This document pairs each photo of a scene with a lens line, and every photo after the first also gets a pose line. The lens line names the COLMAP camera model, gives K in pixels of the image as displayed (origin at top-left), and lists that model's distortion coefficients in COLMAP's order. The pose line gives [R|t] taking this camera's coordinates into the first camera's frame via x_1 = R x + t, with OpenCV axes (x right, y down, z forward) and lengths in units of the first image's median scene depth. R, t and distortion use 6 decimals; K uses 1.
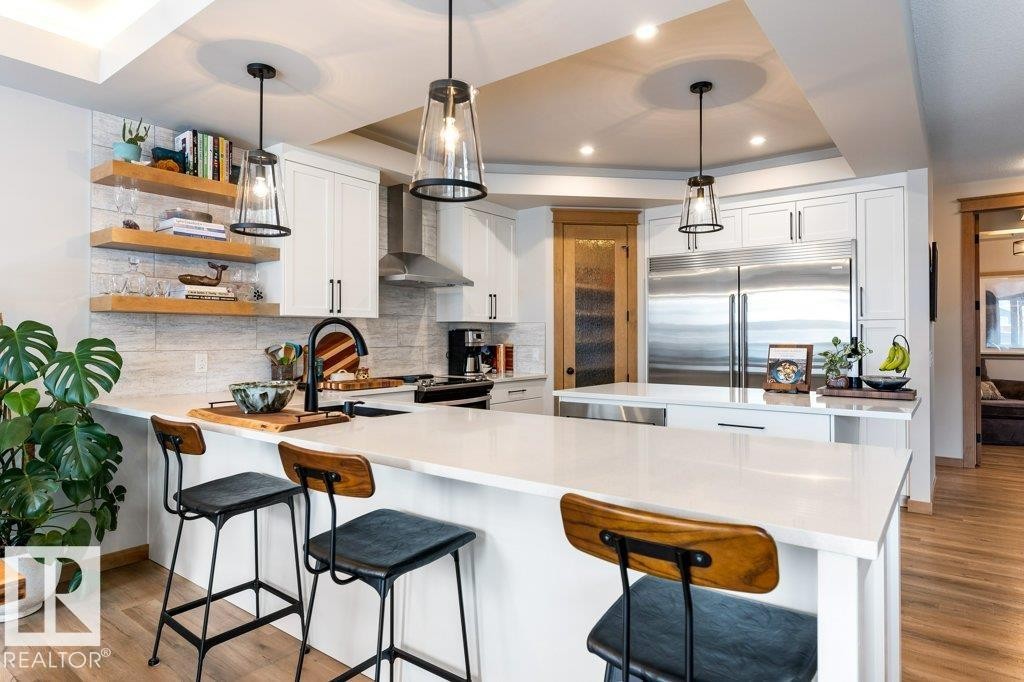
lens RADIAL K [[579.3, 0, 512.0], [0, 579.3, 341.0], [0, 0, 1]] dist [-0.005510, -0.000422]
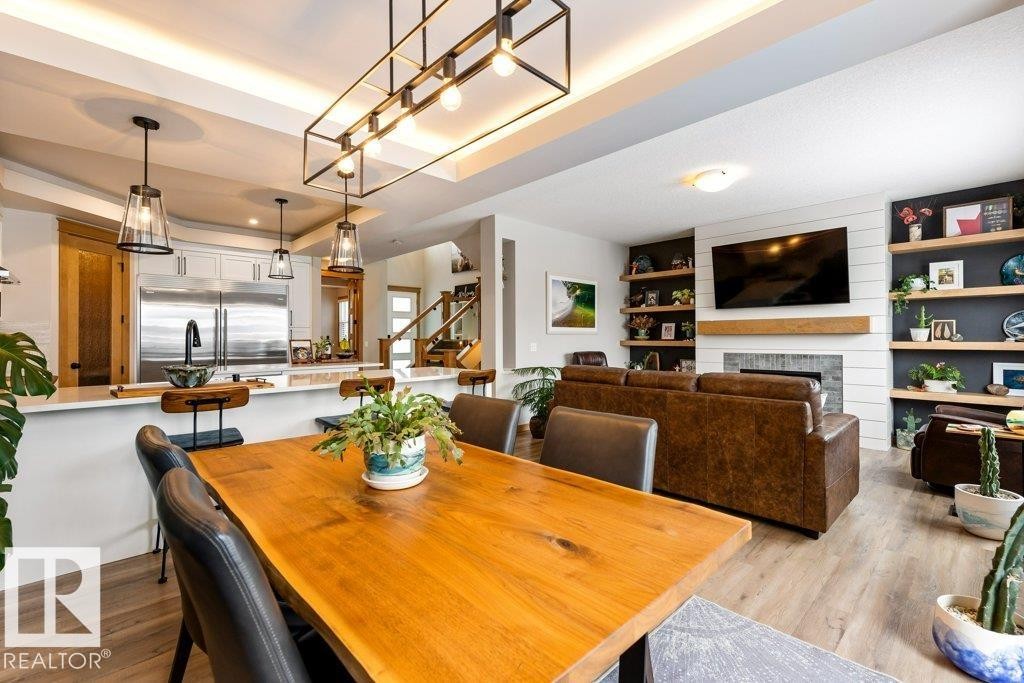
lens RADIAL K [[452.8, 0, 511.5], [0, 452.8, 332.4], [0, 0, 1]] dist [-0.002958, -0.000476]
pose [[0.162302, 0.013070, 0.986655, -0.800173], [0.010211, 0.999836, -0.014925, 0.010440], [-0.986688, 0.012497, 0.162142, 0.032426]]
